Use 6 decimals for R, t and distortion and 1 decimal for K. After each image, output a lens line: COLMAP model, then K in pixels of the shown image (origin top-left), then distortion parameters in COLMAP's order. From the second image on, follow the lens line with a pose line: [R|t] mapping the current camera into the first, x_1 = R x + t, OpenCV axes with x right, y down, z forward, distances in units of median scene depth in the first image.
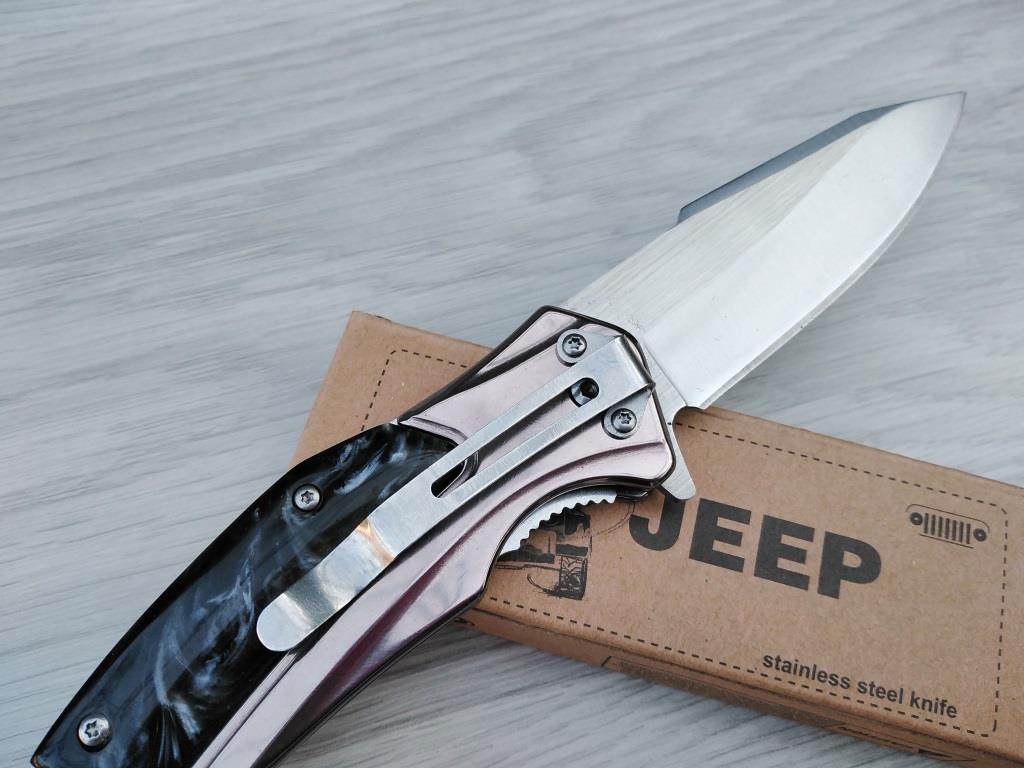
lens RADIAL K [[855.7, 0, 510.1], [0, 855.7, 385.1], [0, 0, 1]] dist [-0.008103, -0.059047]
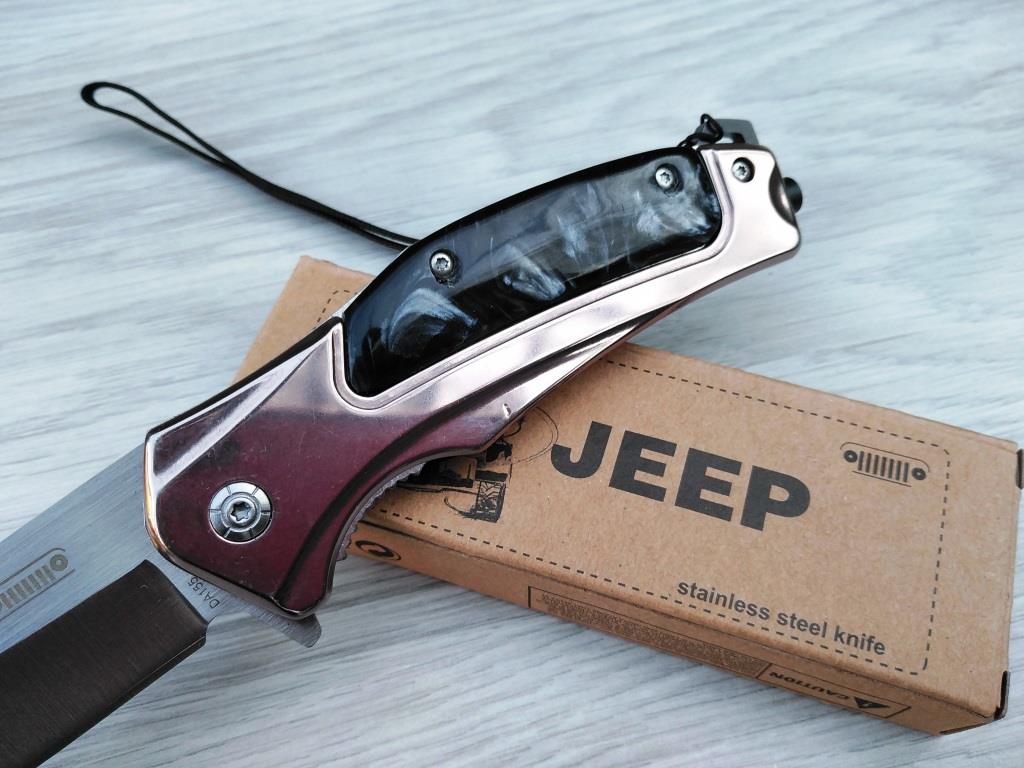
lens RADIAL K [[855.7, 0, 516.5], [0, 855.7, 387.3], [0, 0, 1]] dist [-0.008103, -0.059047]
pose [[0.996942, 0.013433, -0.076979, 0.136212], [-0.019924, 0.996251, -0.084185, 0.133309], [0.075559, 0.085462, 0.993472, -0.000172]]
